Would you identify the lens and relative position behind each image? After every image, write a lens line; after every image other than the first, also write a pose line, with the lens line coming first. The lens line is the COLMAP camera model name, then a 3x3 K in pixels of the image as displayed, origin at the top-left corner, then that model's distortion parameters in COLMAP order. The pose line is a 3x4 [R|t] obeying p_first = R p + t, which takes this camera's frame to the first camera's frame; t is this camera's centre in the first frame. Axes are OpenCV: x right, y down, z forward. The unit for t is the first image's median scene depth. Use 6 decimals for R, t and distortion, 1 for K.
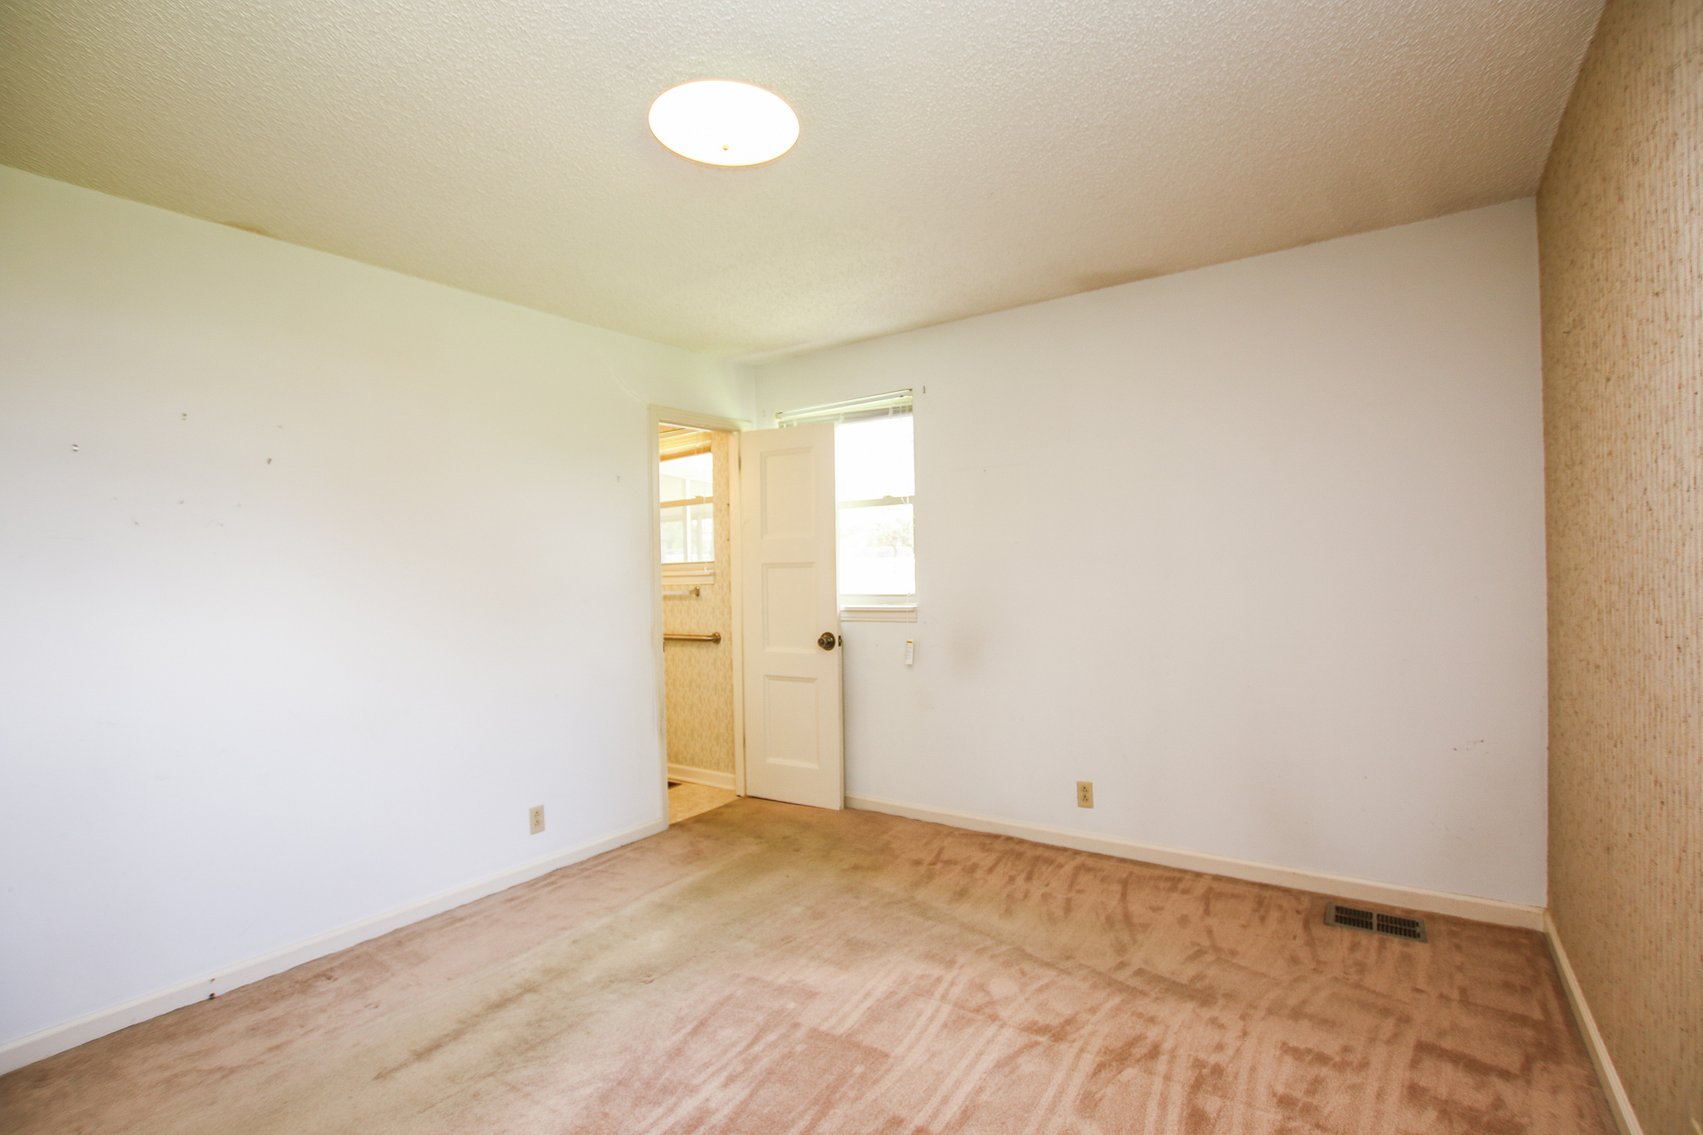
lens RADIAL K [[775.9, 0, 851.5], [0, 775.9, 567.5], [0, 0, 1]] dist [-0.028954, 0.000370]
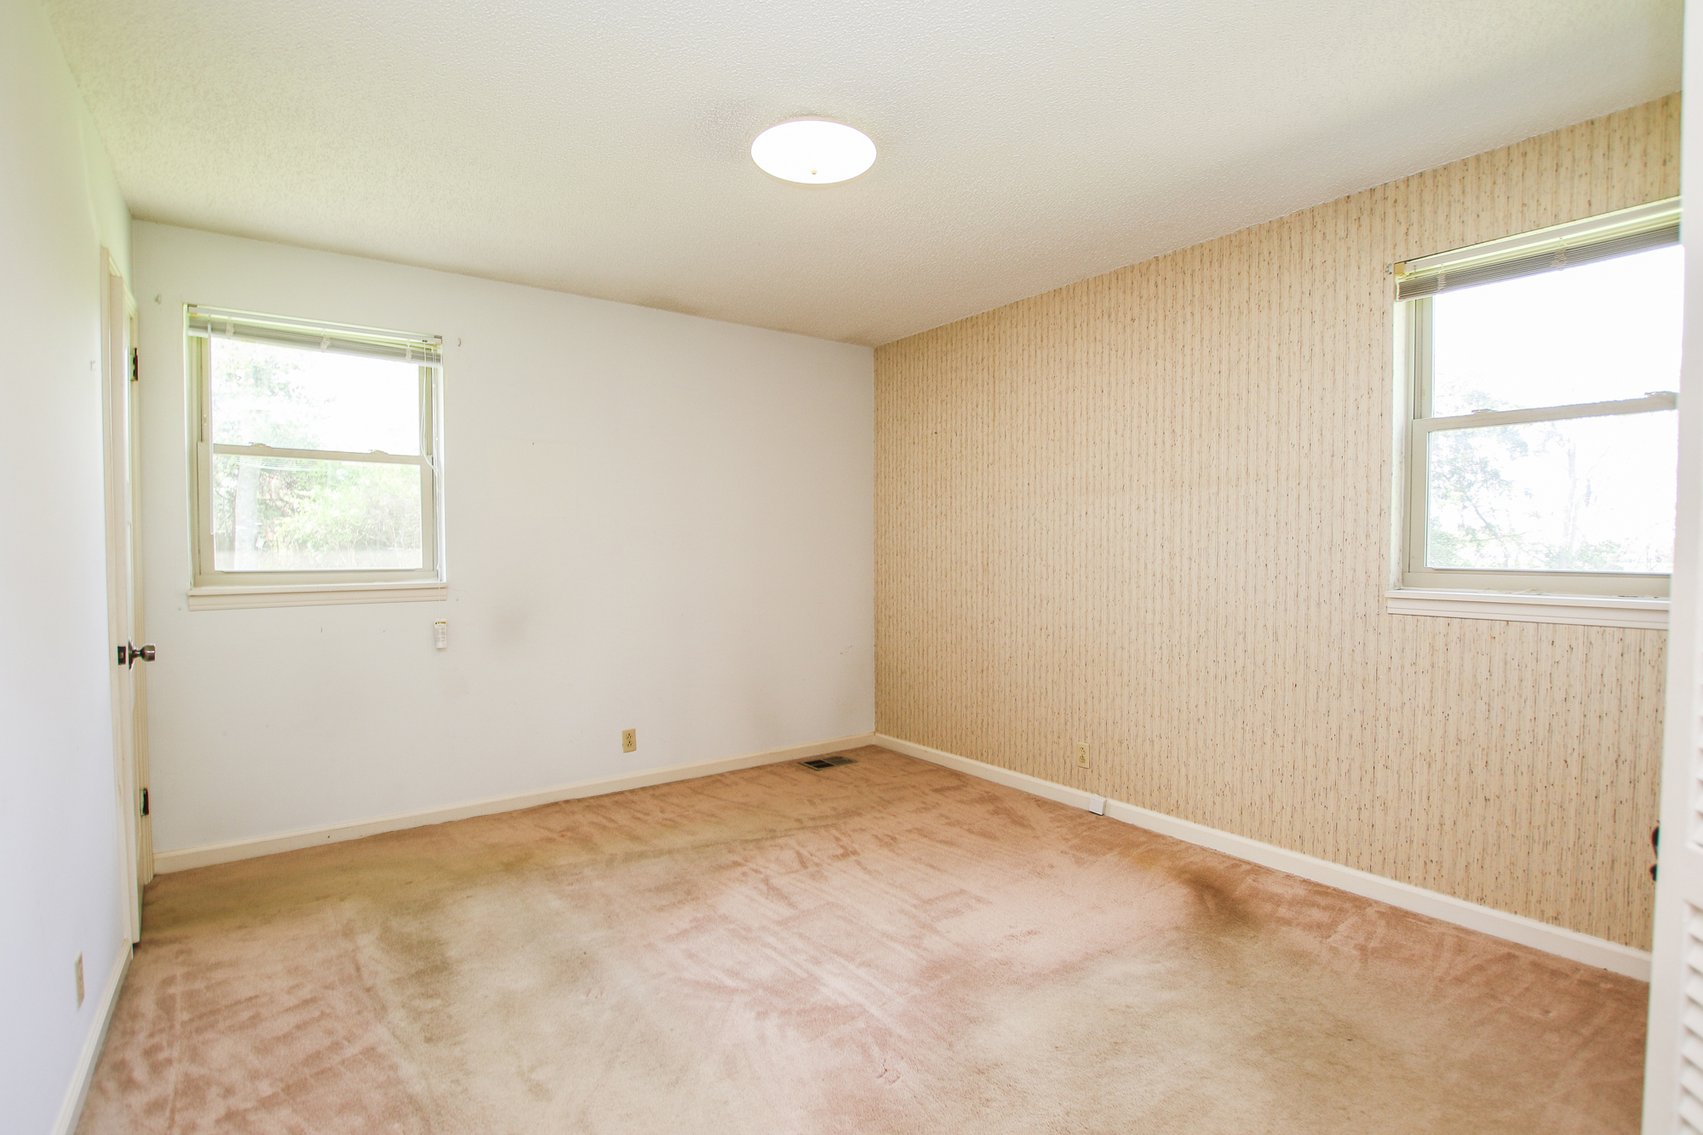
lens RADIAL K [[803.3, 0, 852.7], [0, 803.3, 574.1], [0, 0, 1]] dist [-0.035809, 0.007059]
pose [[0.323310, -0.007334, 0.946265, -0.872833], [-0.008999, 0.999901, 0.010825, 0.035708], [-0.946250, -0.012015, 0.323212, 0.366038]]
